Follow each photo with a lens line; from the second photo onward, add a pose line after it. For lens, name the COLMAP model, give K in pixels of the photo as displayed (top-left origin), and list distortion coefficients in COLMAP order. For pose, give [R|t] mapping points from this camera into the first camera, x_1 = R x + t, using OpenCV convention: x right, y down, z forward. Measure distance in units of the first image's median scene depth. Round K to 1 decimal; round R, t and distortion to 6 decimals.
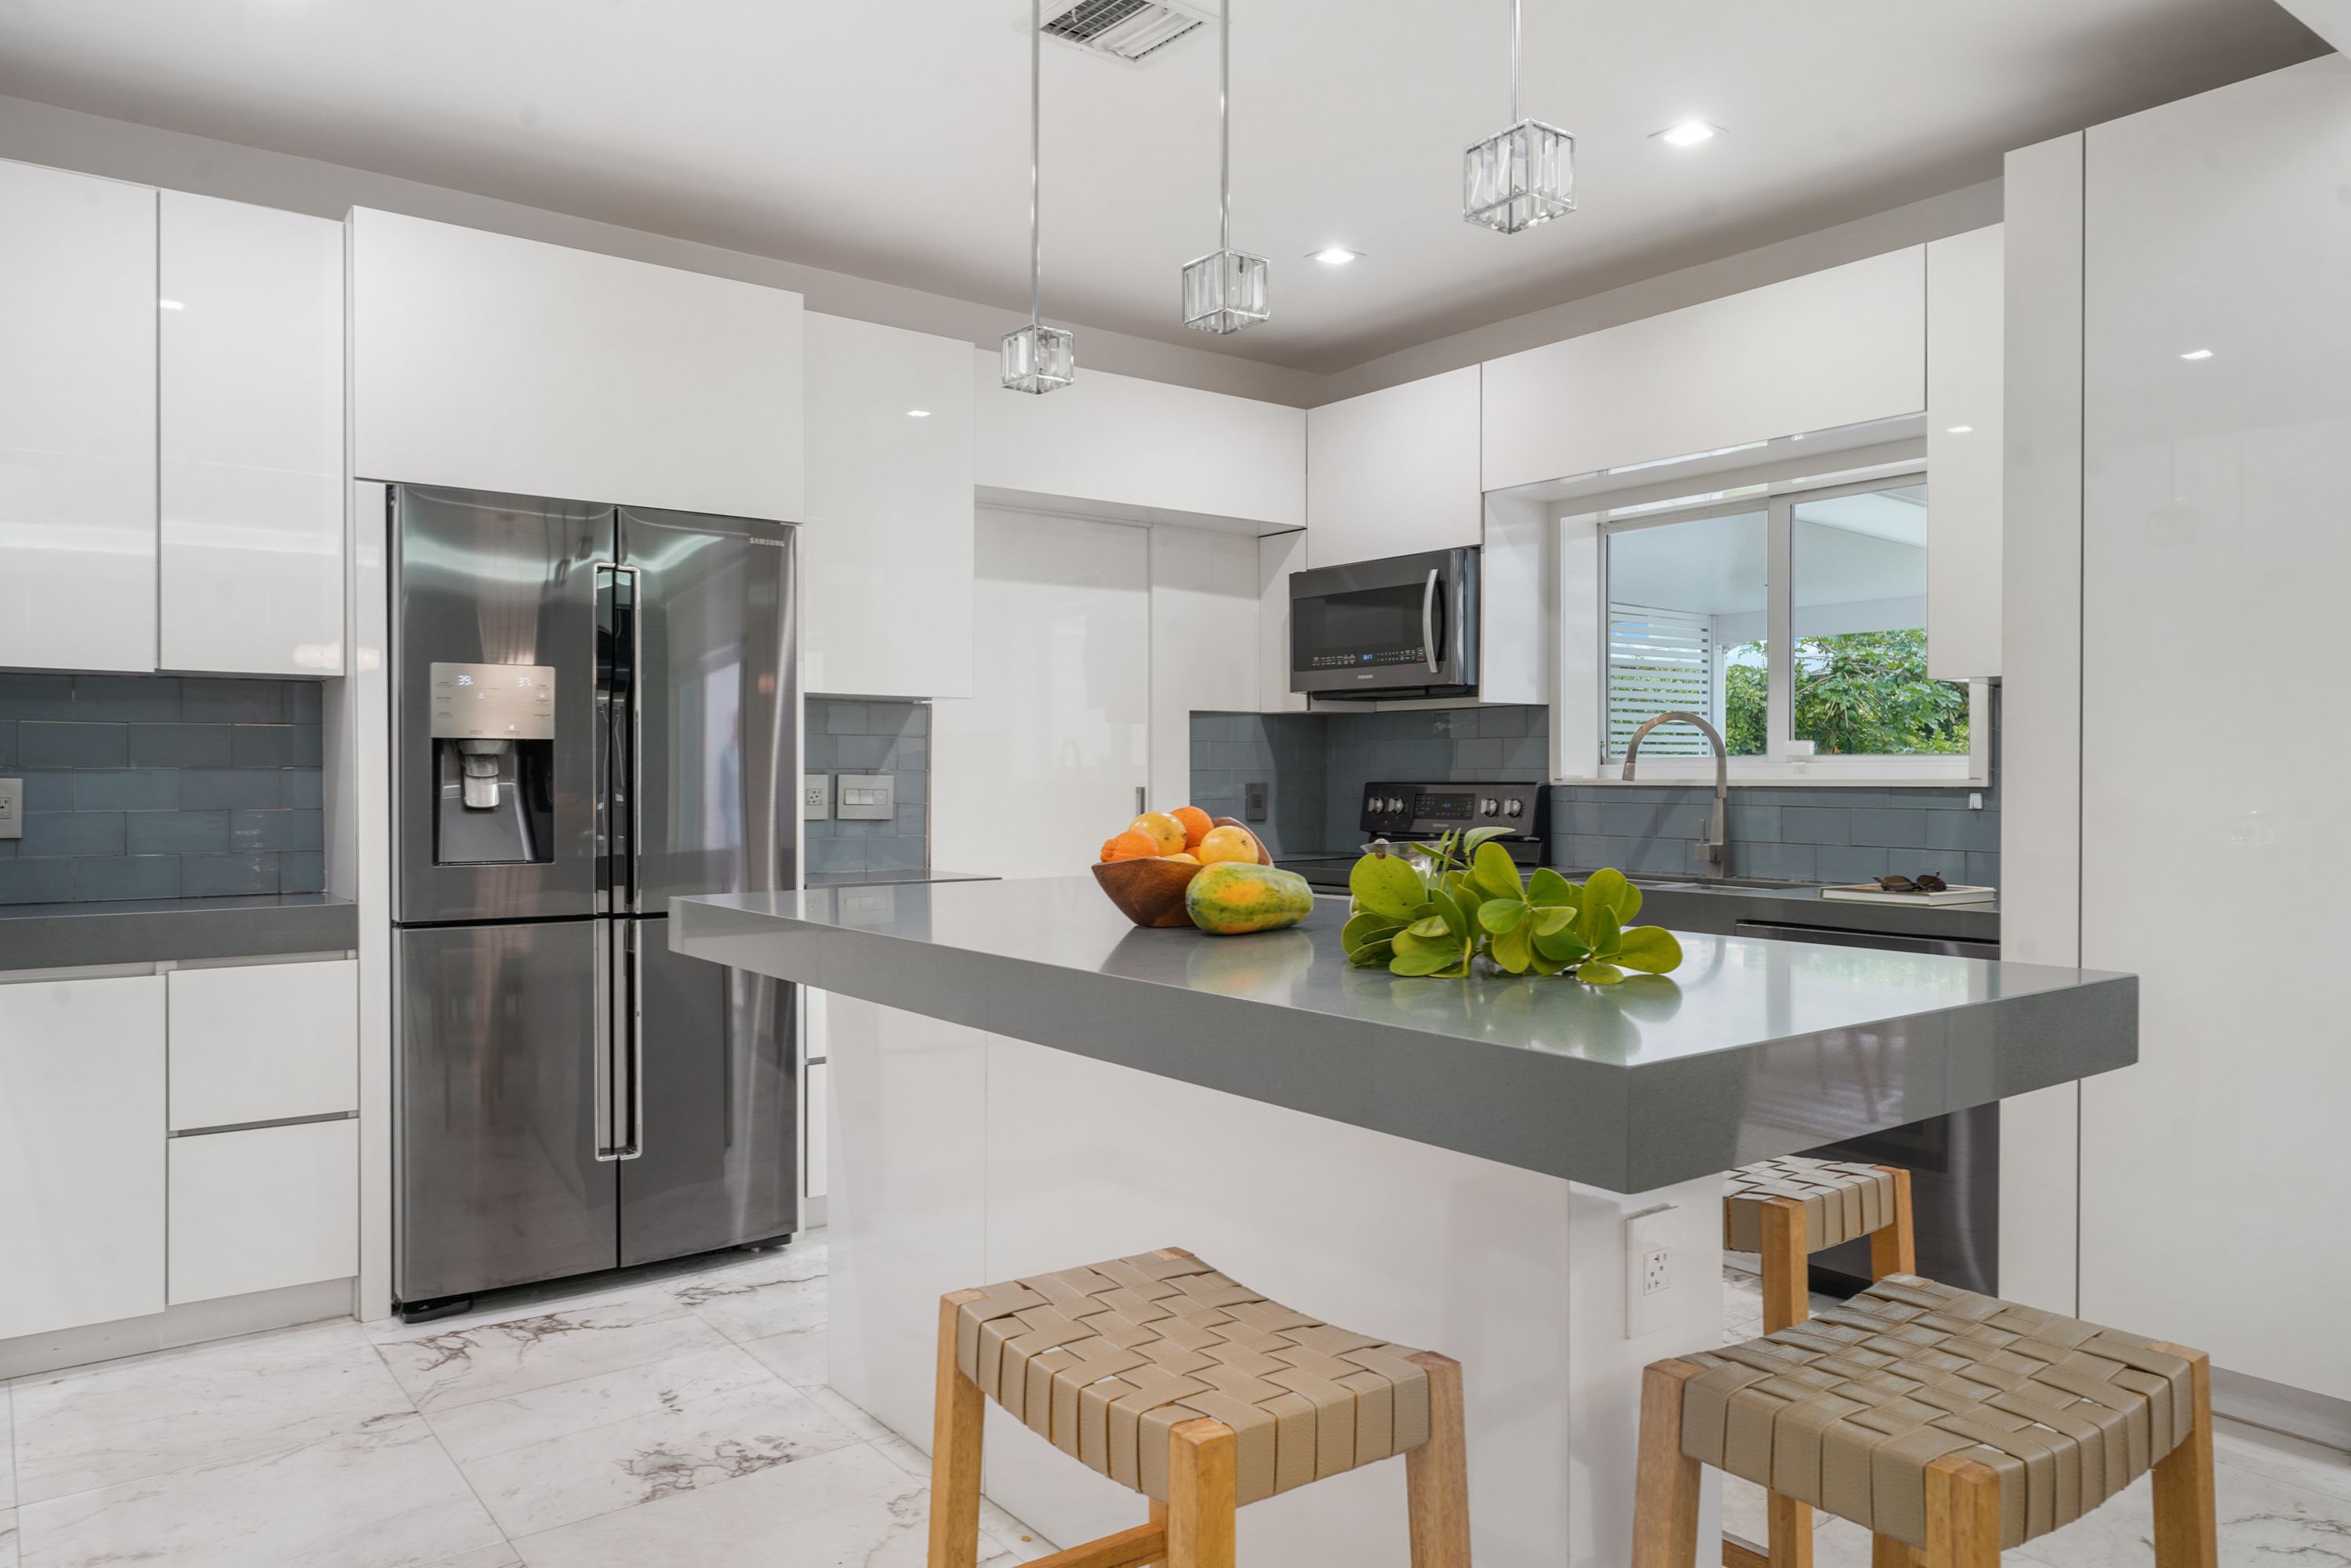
lens RADIAL K [[1597.8, 0, 1175.5], [0, 1597.8, 784.0], [0, 0, 1]] dist [0.004892, 0.000128]
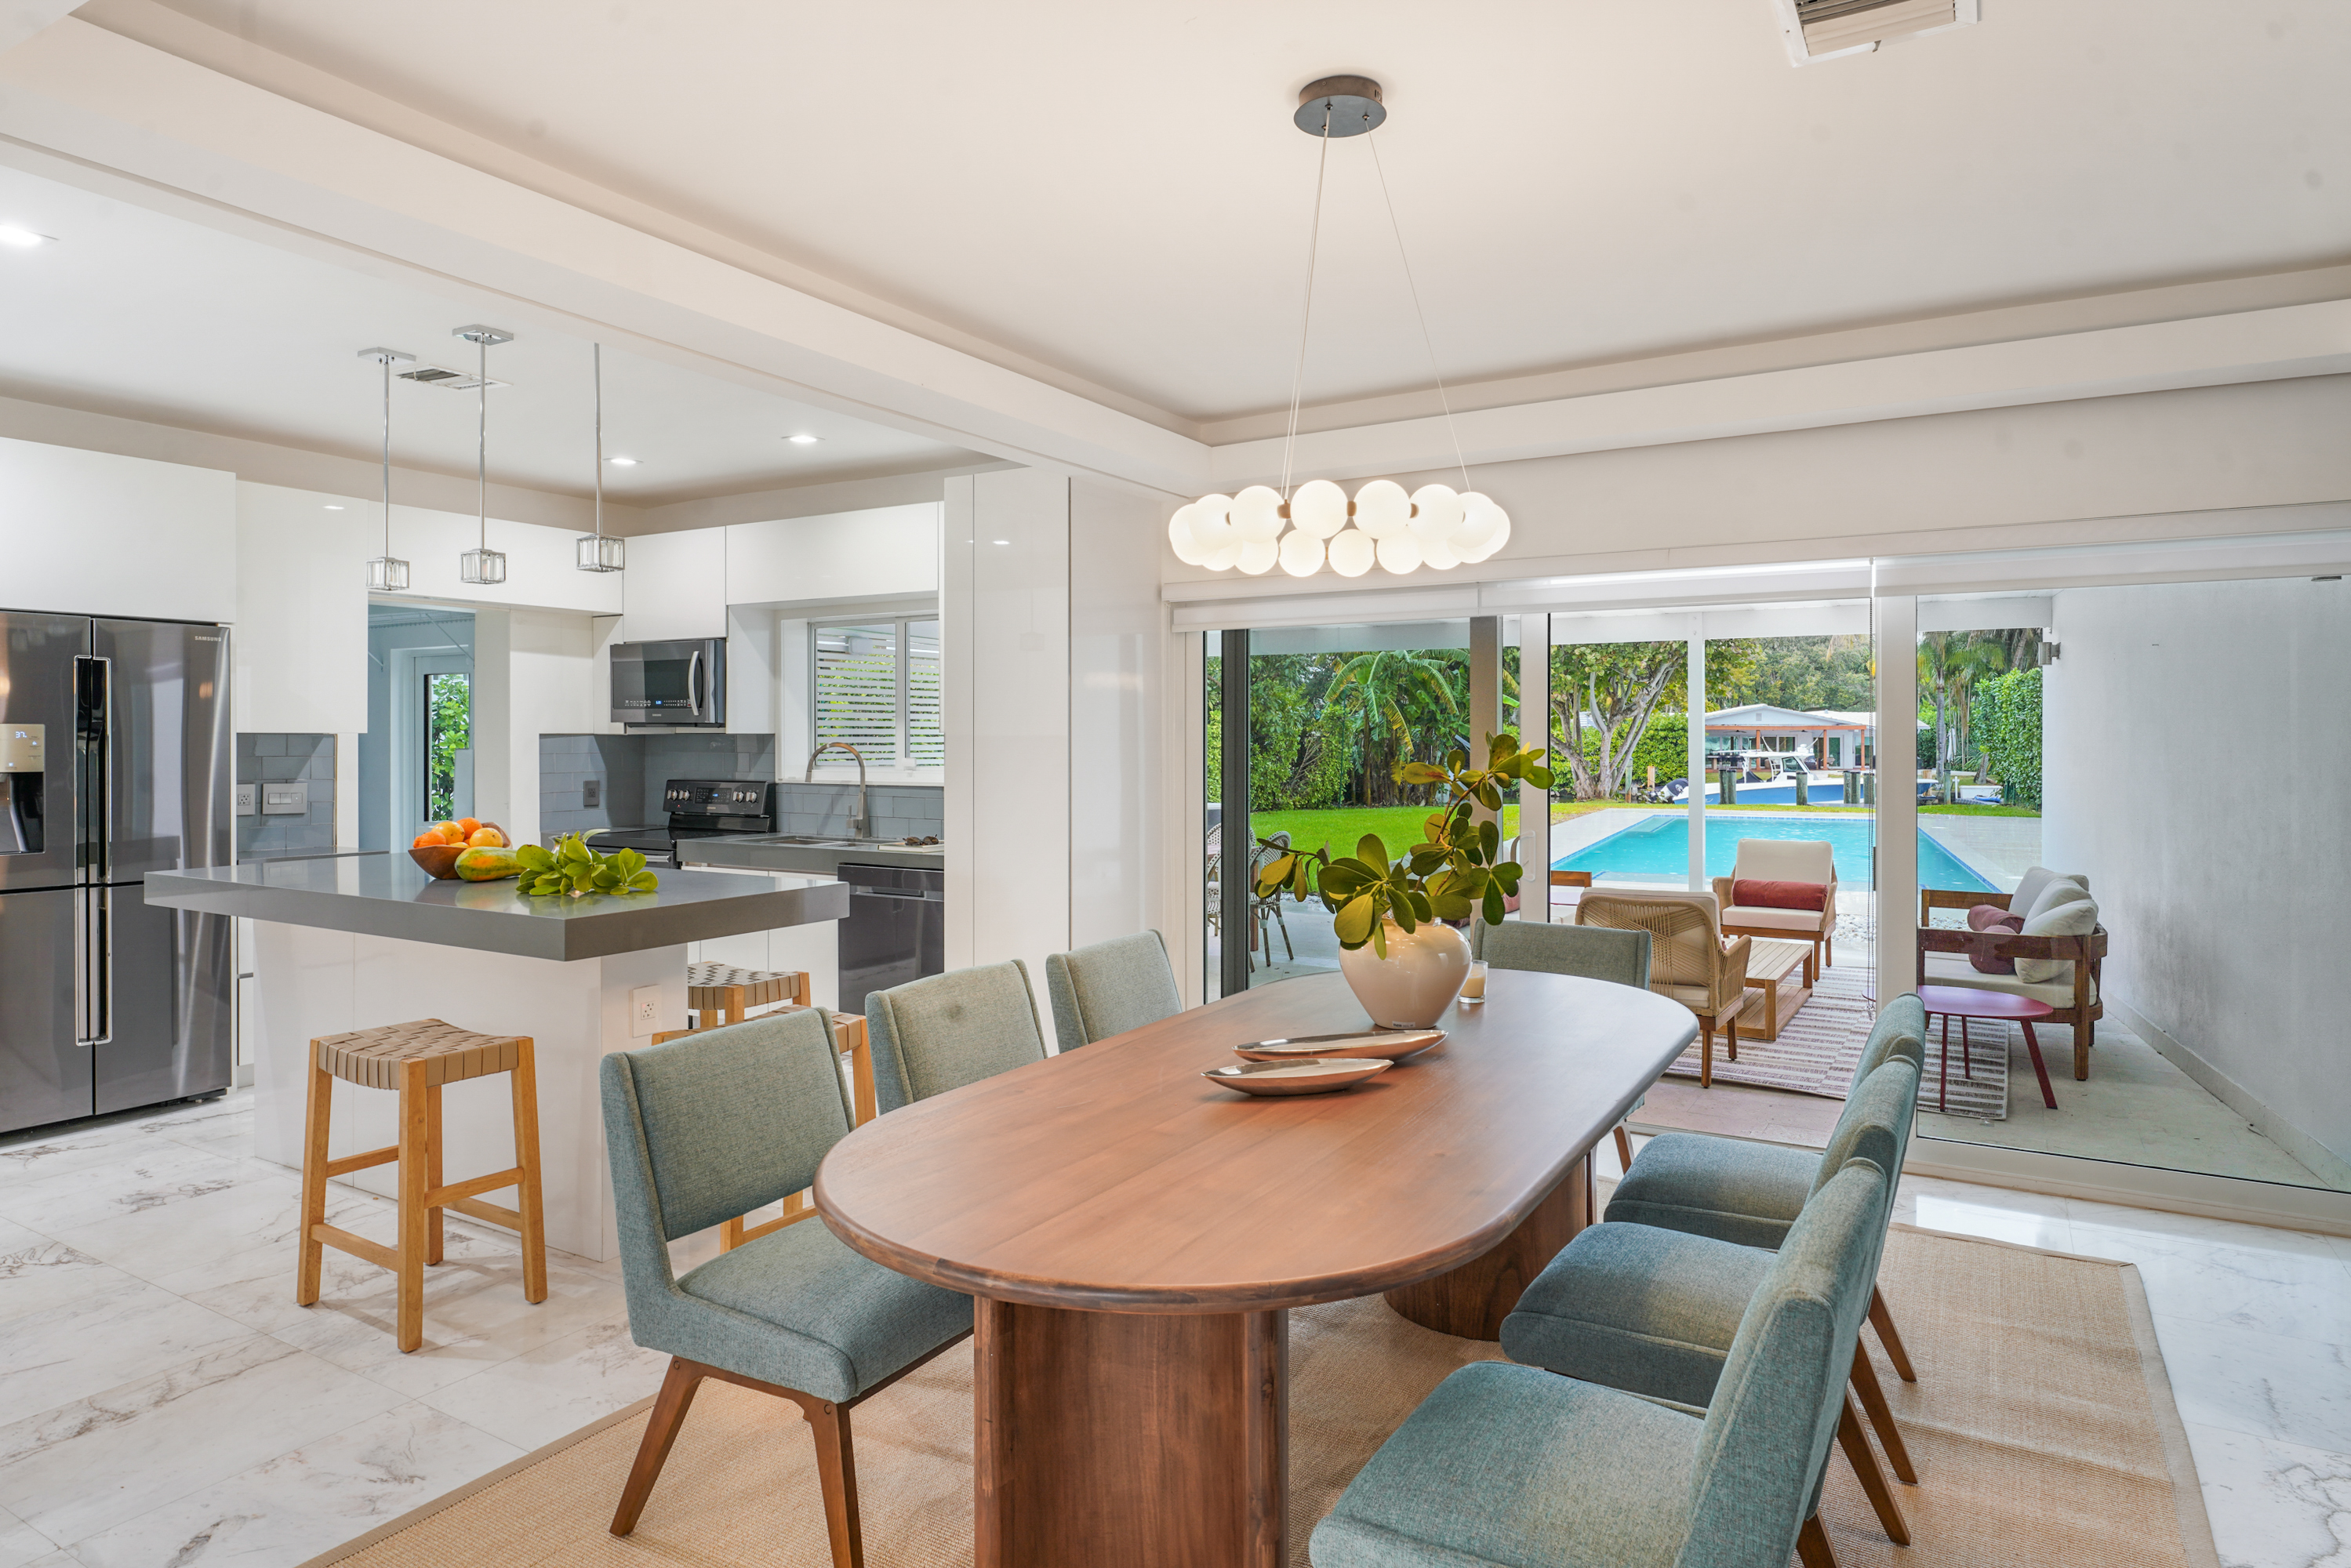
lens RADIAL K [[1358.7, 0, 1171.1], [0, 1358.7, 736.1], [0, 0, 1]] dist [0.000525, -0.001648]
pose [[0.929142, -0.000031, 0.369722, 0.108287], [0.003068, 0.999966, -0.007627, -0.039741], [-0.369709, 0.008220, 0.929111, -0.495578]]
